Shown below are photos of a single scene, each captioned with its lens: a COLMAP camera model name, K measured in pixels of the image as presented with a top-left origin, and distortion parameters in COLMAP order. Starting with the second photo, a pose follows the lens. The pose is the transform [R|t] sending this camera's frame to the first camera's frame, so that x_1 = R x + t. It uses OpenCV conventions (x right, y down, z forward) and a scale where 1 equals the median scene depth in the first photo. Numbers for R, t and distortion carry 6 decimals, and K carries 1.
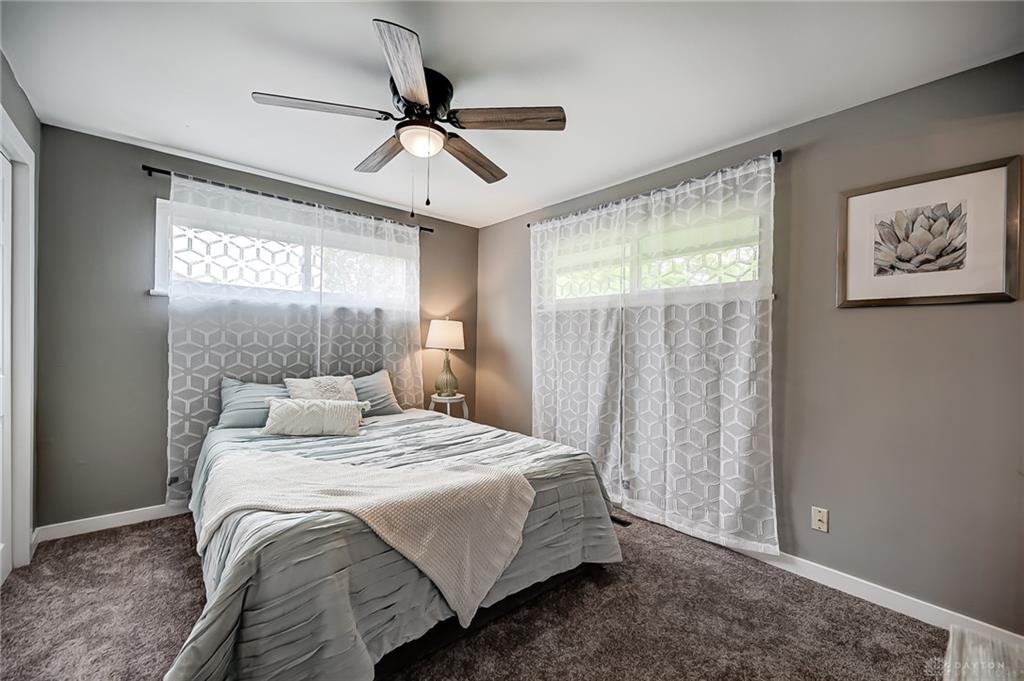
lens RADIAL K [[410.8, 0, 515.8], [0, 410.8, 342.4], [0, 0, 1]] dist [-0.001135, 0.000093]
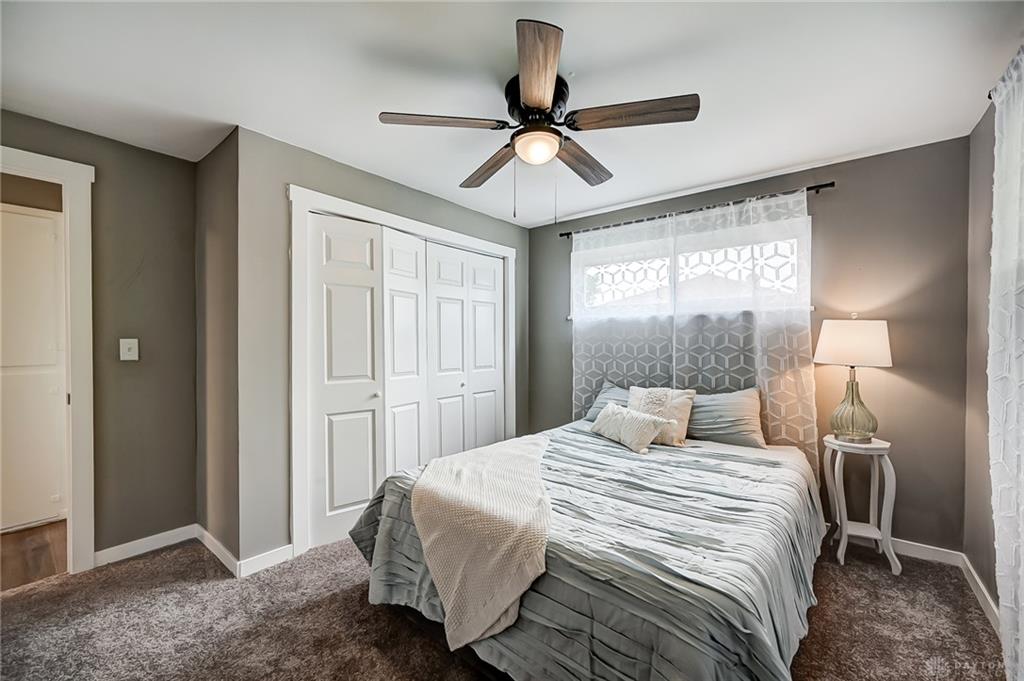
lens RADIAL K [[411.7, 0, 526.1], [0, 411.7, 343.7], [0, 0, 1]] dist [-0.000334, 0.000111]
pose [[0.179682, -0.008817, -0.983685, 0.437498], [0.003044, 0.999960, -0.008407, -0.015382], [0.983720, -0.001483, 0.179702, 0.489554]]
